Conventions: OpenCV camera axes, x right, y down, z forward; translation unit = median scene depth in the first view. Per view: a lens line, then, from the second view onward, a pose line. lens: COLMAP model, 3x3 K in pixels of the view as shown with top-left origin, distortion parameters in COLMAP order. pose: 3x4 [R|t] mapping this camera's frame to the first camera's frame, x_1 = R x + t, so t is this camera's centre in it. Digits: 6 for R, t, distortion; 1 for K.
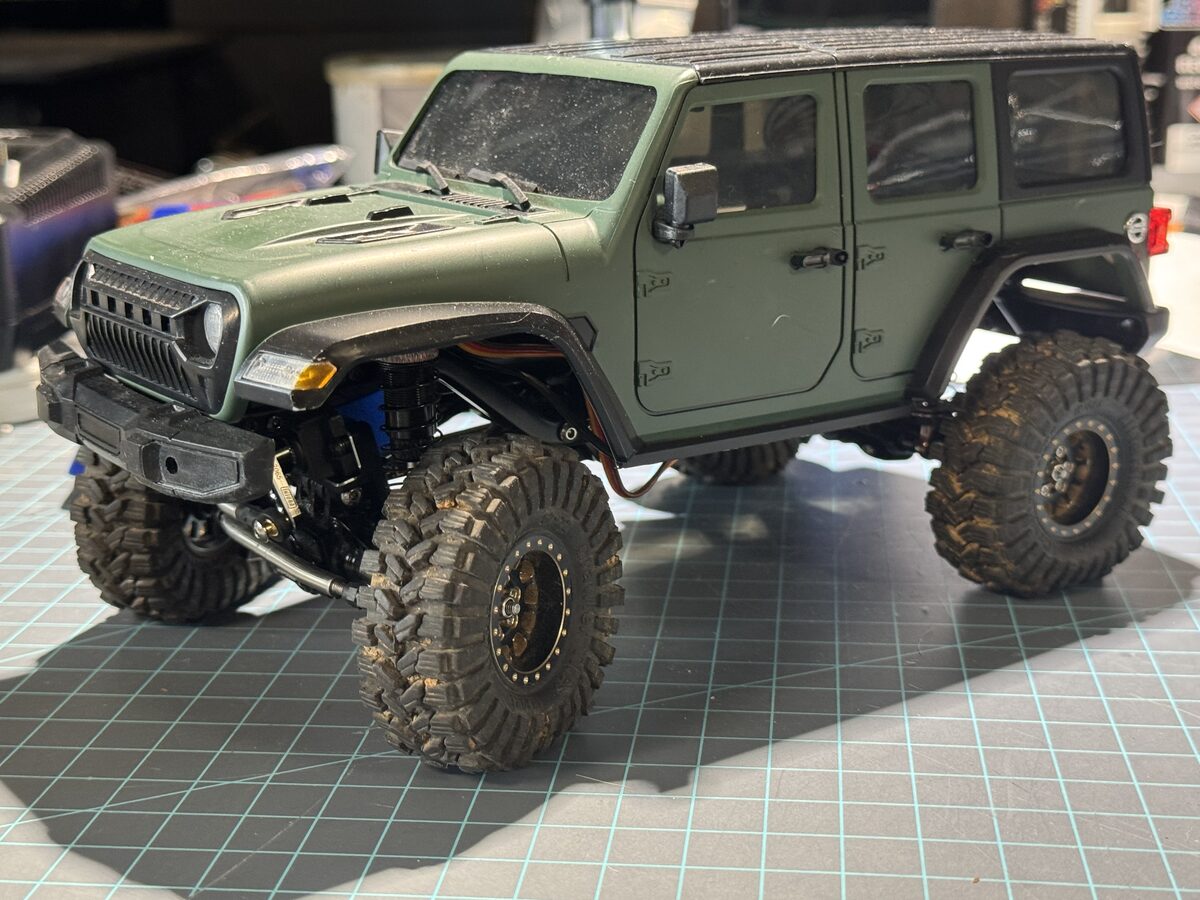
lens RADIAL K [[1832.8, 0, 592.7], [0, 1832.8, 454.4], [0, 0, 1]] dist [0.143717, -0.298616]
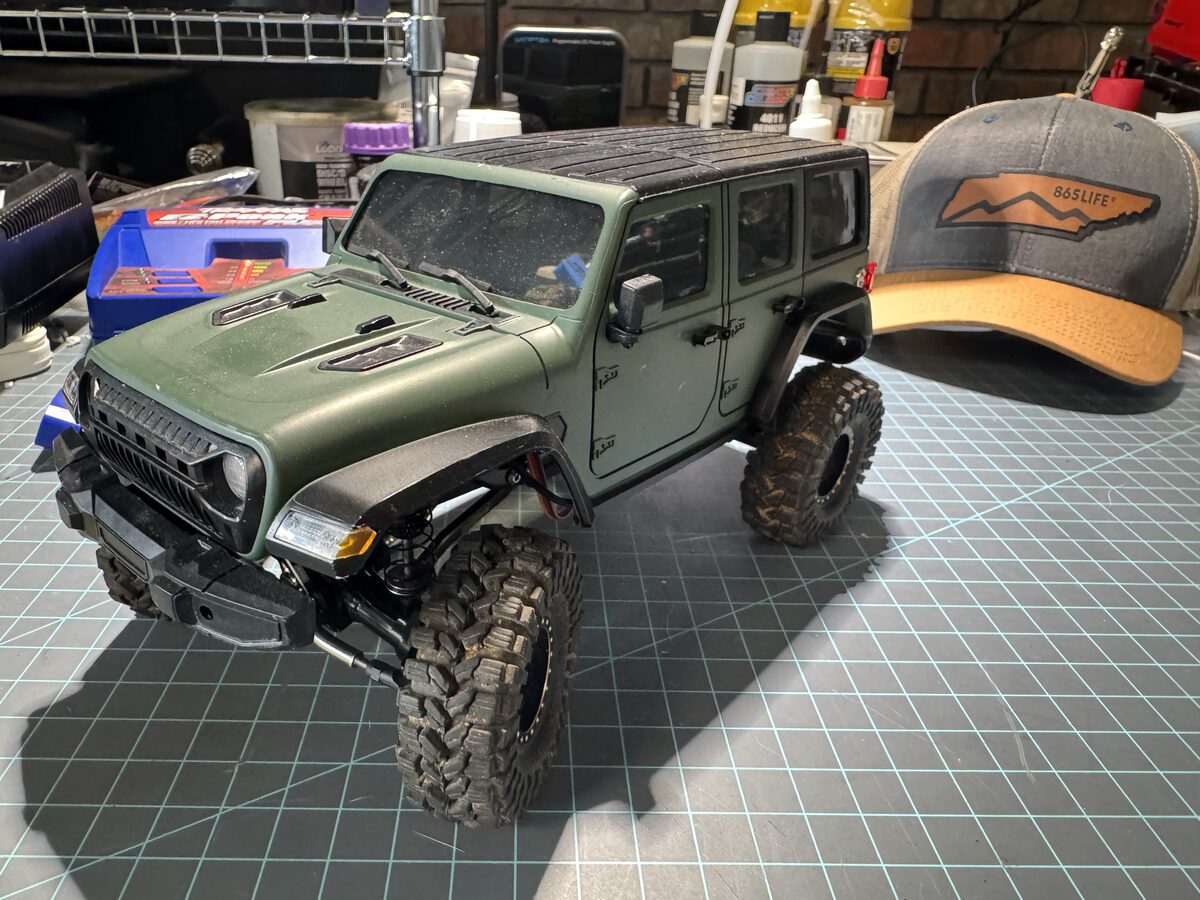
lens RADIAL K [[867.4, 0, 545.9], [0, 867.4, 469.7], [0, 0, 1]] dist [-0.060313, 0.001055]
pose [[0.974313, -0.062634, 0.216313, -0.126773], [0.018079, 0.979199, 0.202097, -0.147105], [-0.224472, -0.192995, 0.955178, 0.458898]]
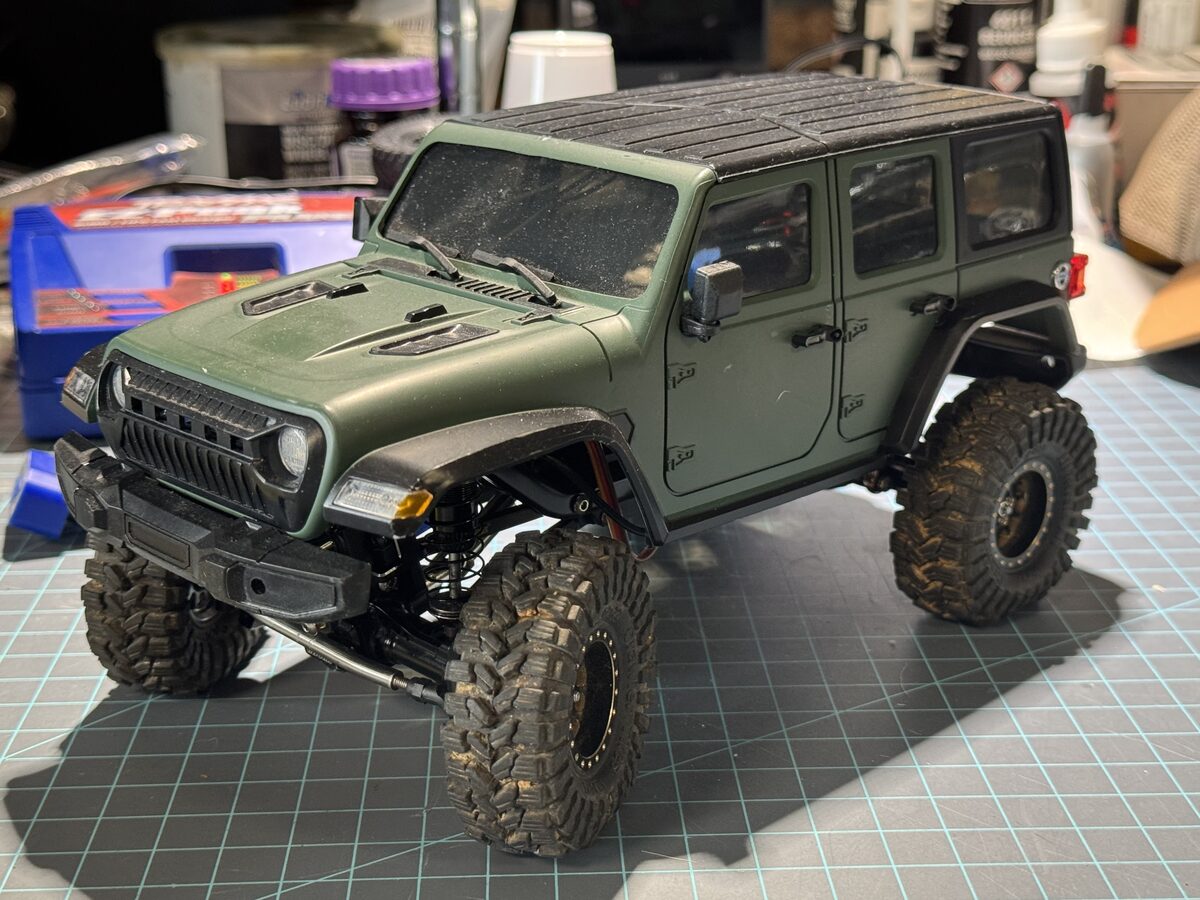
lens RADIAL K [[1832.8, 0, 592.7], [0, 1832.8, 454.4], [0, 0, 1]] dist [0.143717, -0.298616]
pose [[0.987146, -0.036170, 0.155674, -0.179322], [0.026438, 0.997591, 0.064142, -0.114353], [-0.157619, -0.059202, 0.985724, -0.032445]]
